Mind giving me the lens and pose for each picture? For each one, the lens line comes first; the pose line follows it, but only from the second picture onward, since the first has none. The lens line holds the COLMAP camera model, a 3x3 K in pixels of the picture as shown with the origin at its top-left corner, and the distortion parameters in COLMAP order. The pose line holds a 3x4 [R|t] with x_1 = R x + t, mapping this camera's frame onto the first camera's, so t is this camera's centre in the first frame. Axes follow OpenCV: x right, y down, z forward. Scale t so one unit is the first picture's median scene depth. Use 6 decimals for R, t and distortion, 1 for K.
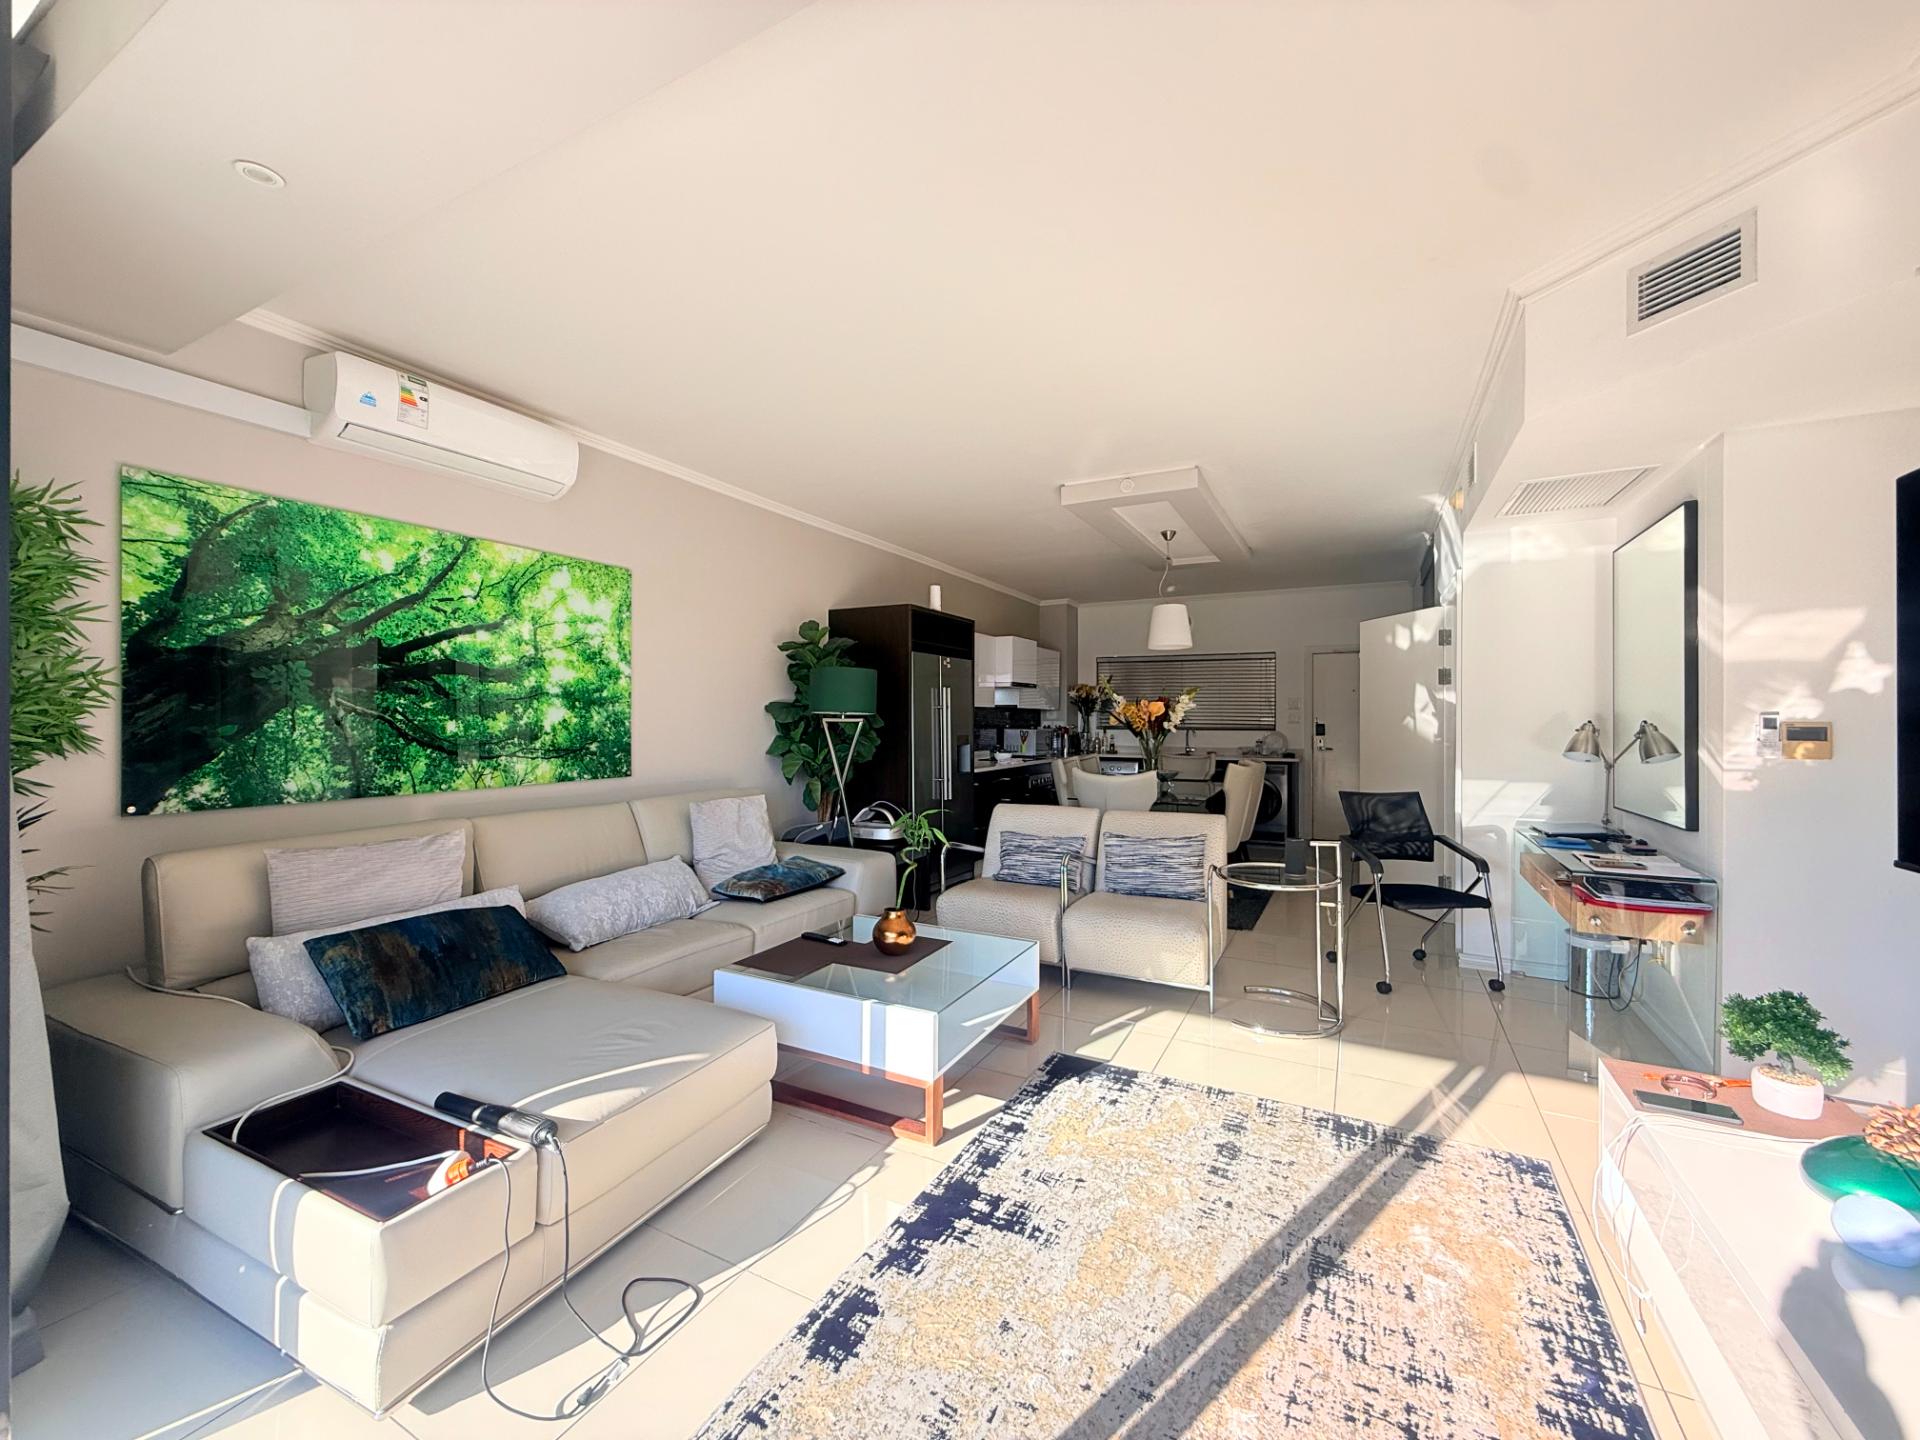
lens RADIAL K [[763.5, 0, 954.9], [0, 763.5, 719.5], [0, 0, 1]] dist [-0.001389, 0.000908]
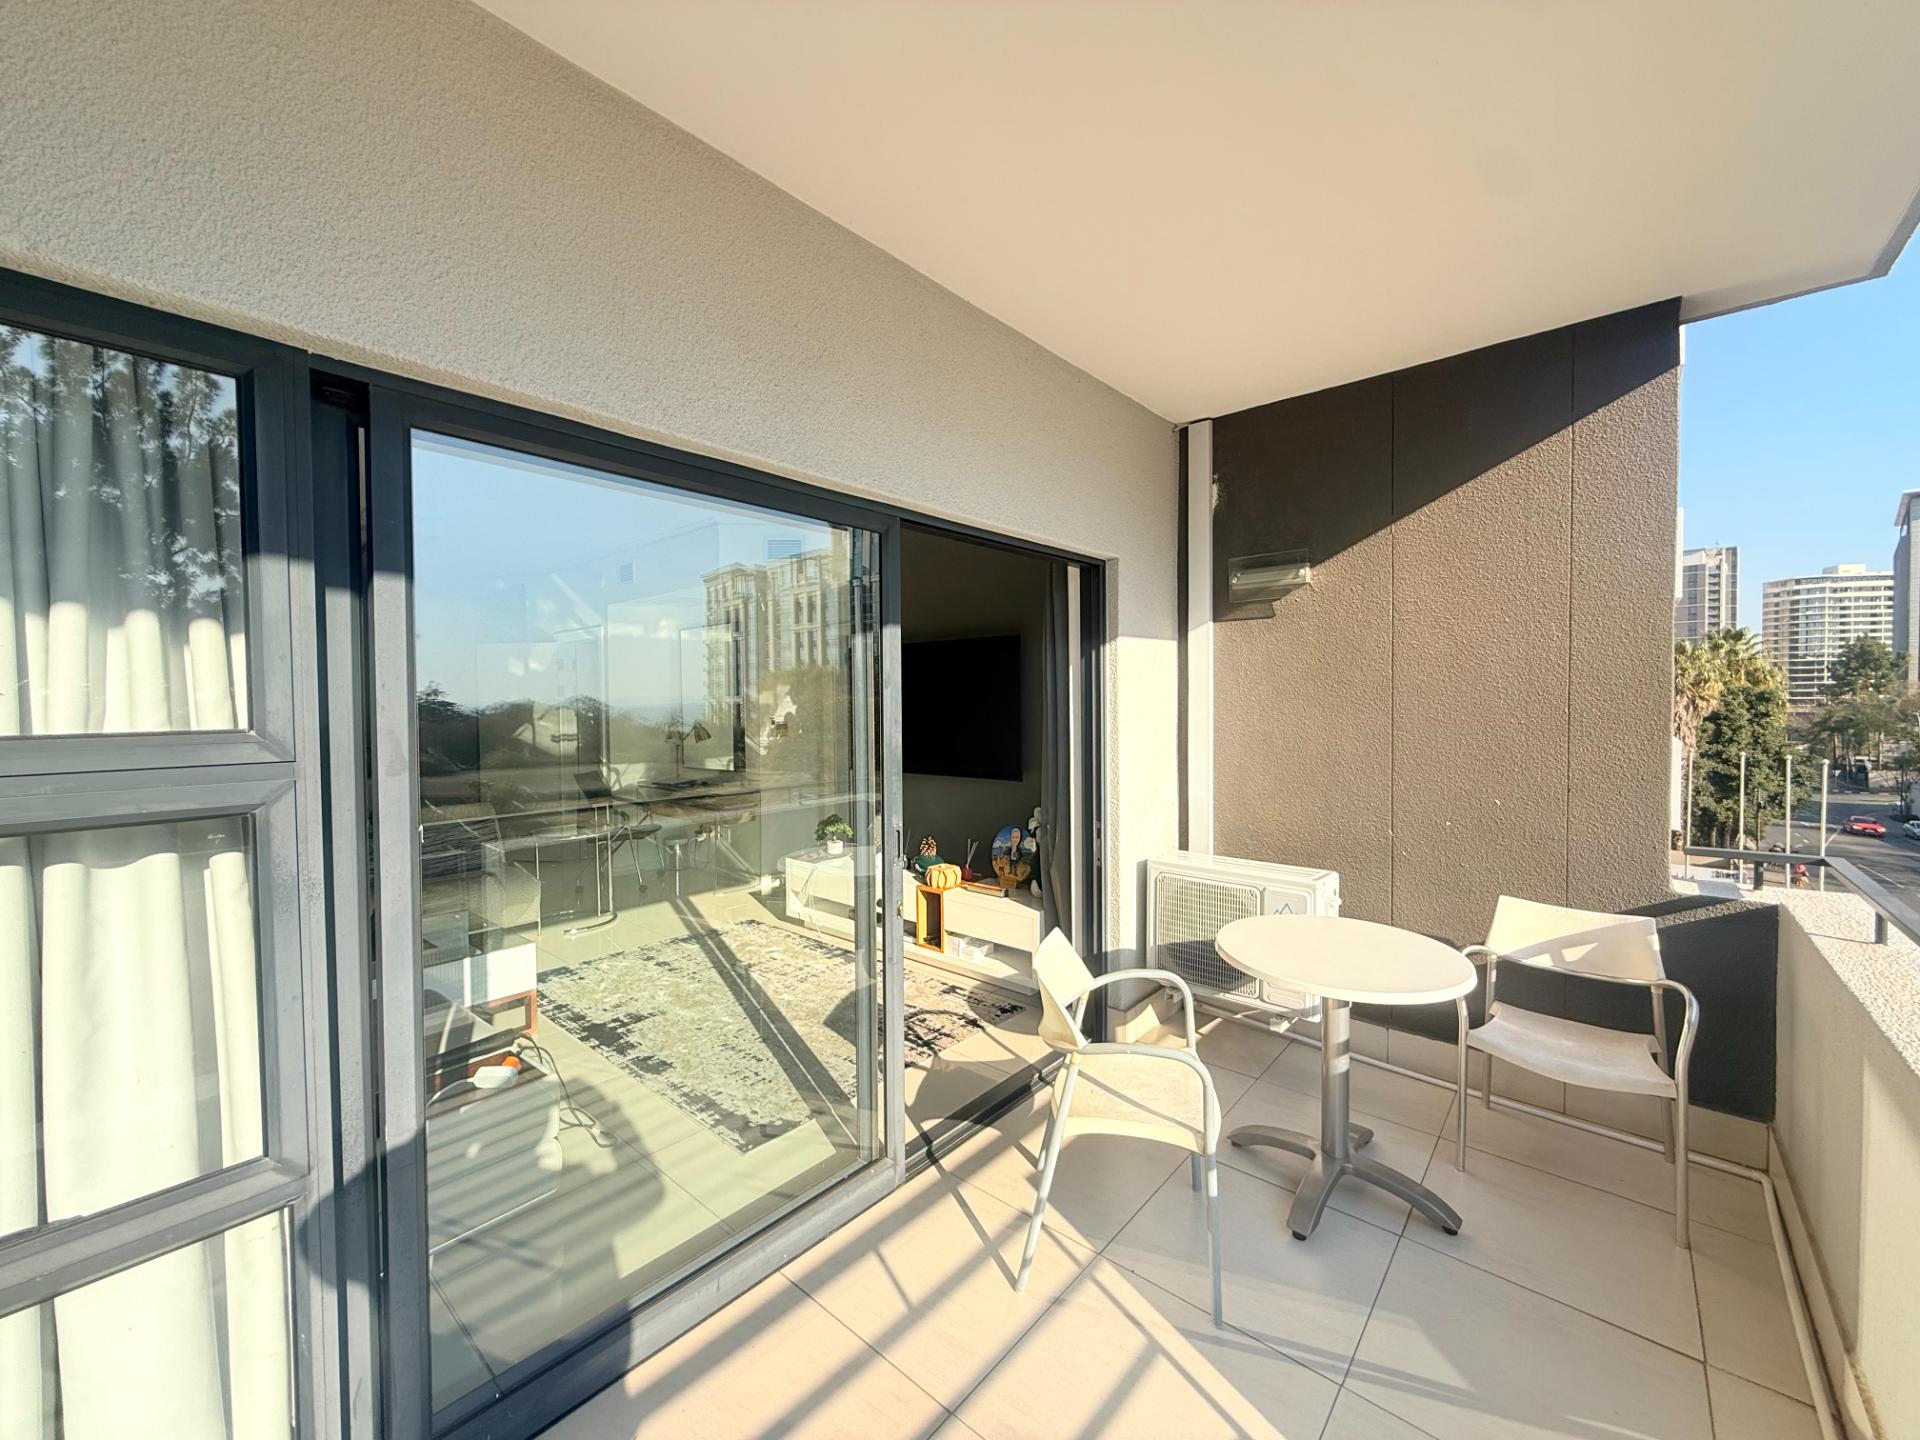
lens RADIAL K [[763.5, 0, 950.6], [0, 763.5, 720.5], [0, 0, 1]] dist [-0.001389, 0.000908]
pose [[0.230894, -0.028385, 0.972565, -1.010130], [0.009925, 0.999591, 0.026818, -0.055258], [-0.972928, 0.003461, 0.231081, -0.089336]]
